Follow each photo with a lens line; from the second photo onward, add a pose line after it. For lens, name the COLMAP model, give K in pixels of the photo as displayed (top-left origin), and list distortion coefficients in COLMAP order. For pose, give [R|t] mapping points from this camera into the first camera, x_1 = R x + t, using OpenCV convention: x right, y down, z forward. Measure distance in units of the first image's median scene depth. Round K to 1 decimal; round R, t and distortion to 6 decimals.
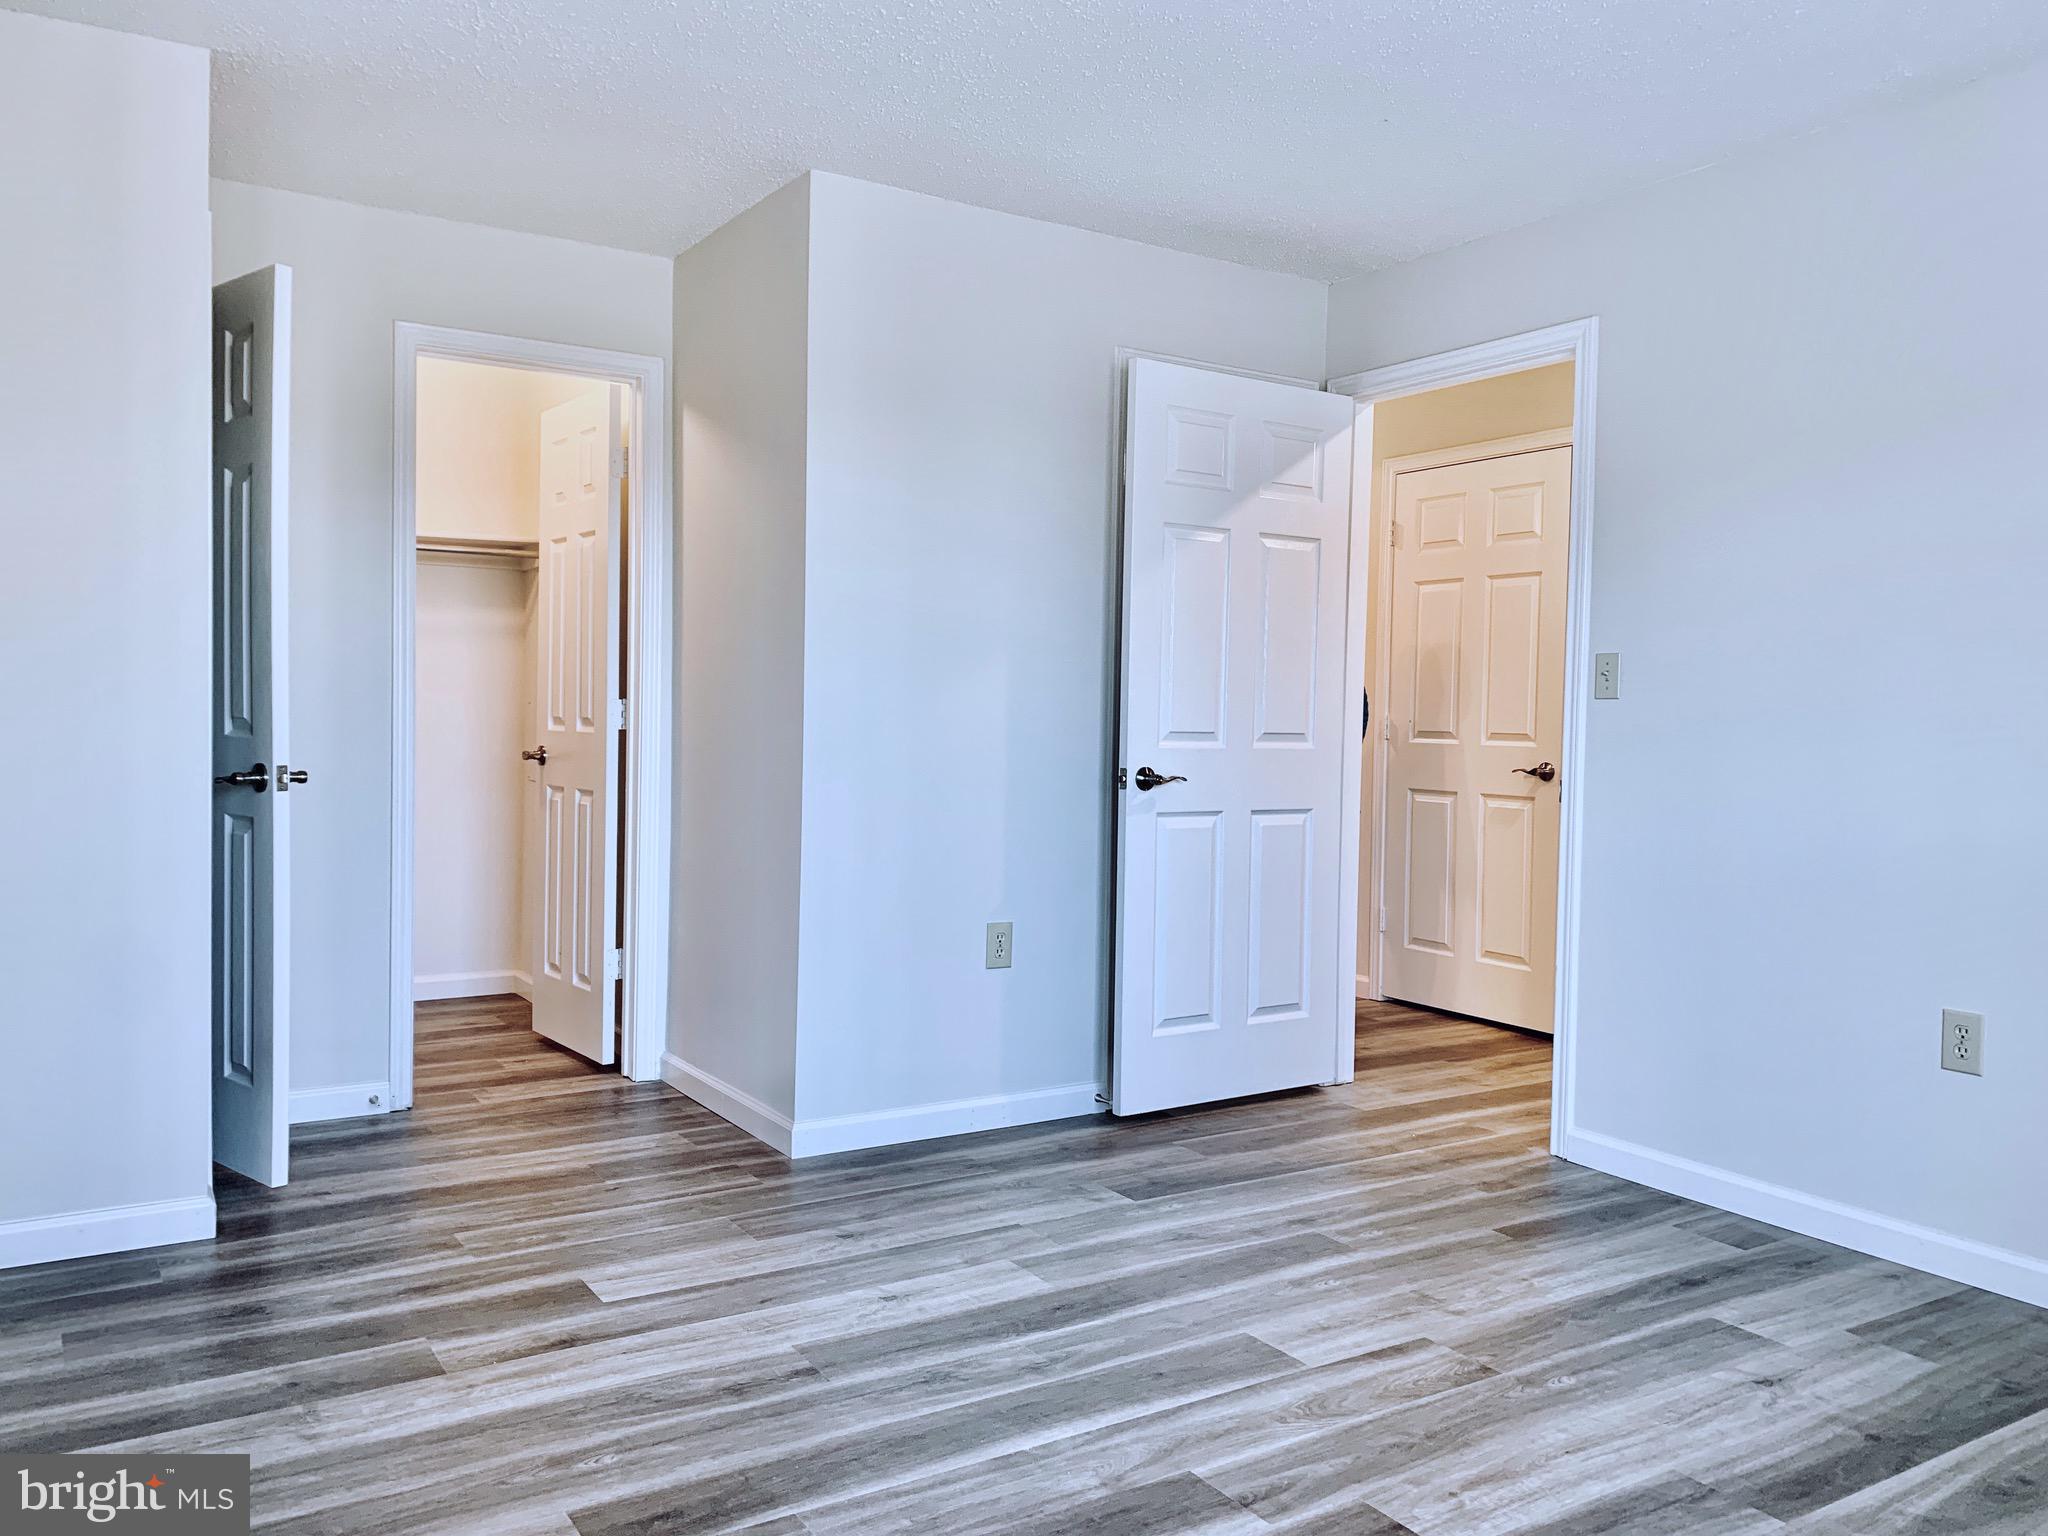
lens RADIAL K [[1568.0, 0, 1021.1], [0, 1568.0, 763.4], [0, 0, 1]] dist [0.047386, -0.044230]
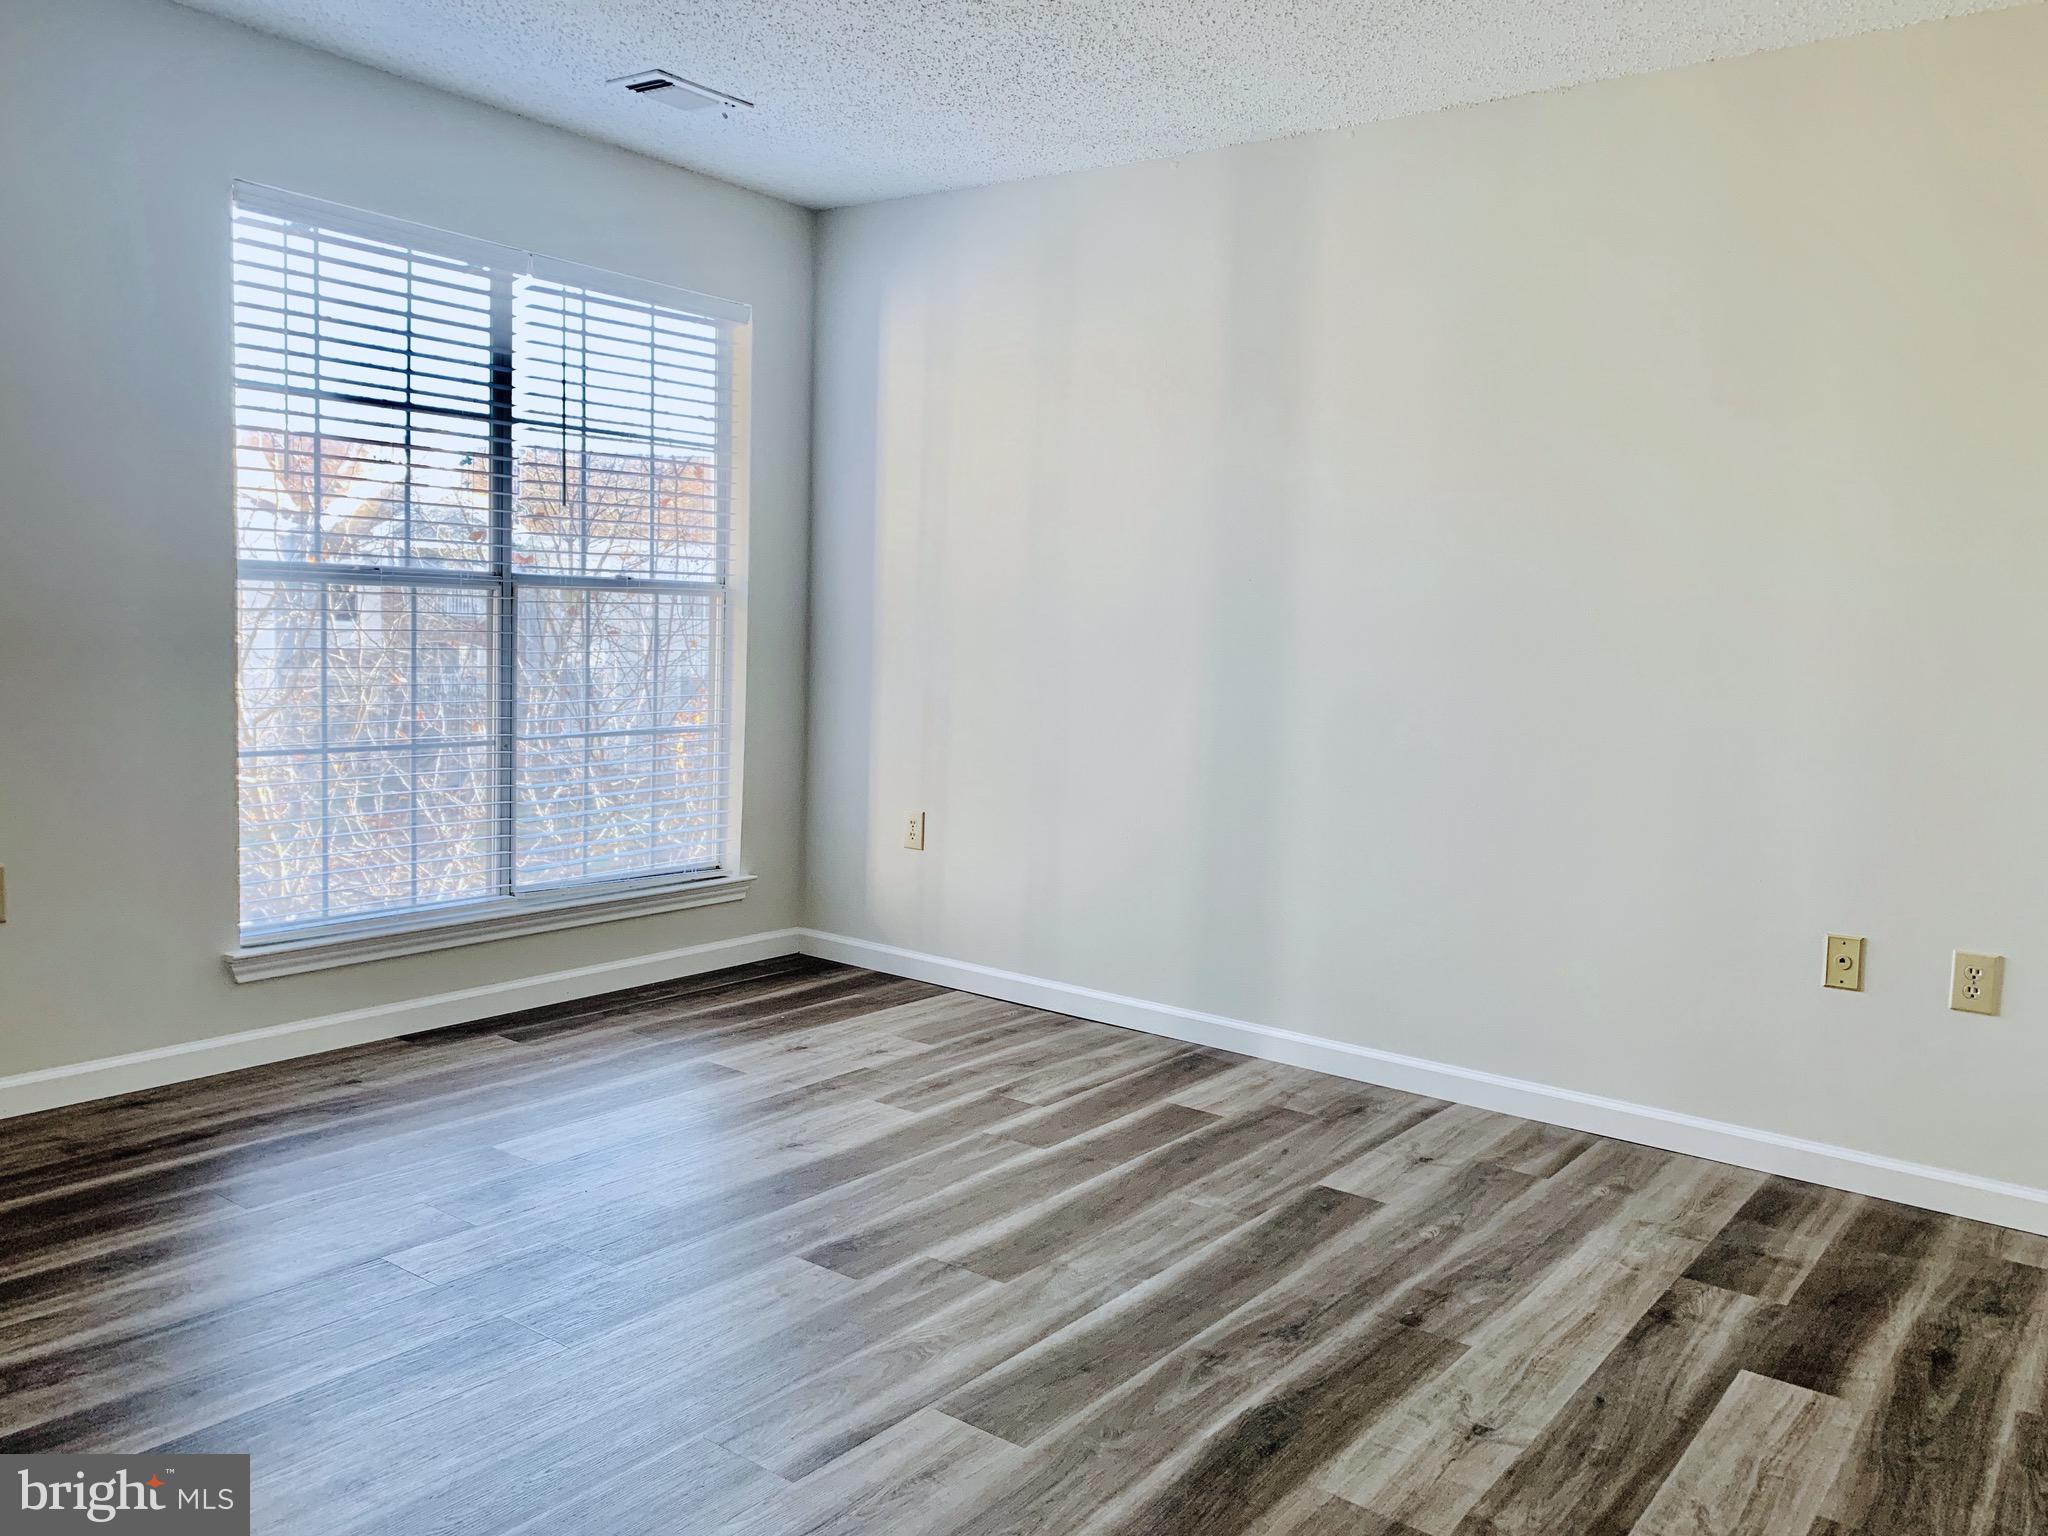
lens RADIAL K [[1568.0, 0, 1021.3], [0, 1568.0, 769.3], [0, 0, 1]] dist [0.047386, -0.044230]
pose [[-0.936266, -0.021441, -0.350636, 0.452110], [-0.066533, 0.990893, 0.117066, -0.059887], [0.344933, 0.132934, -0.929166, 1.797021]]
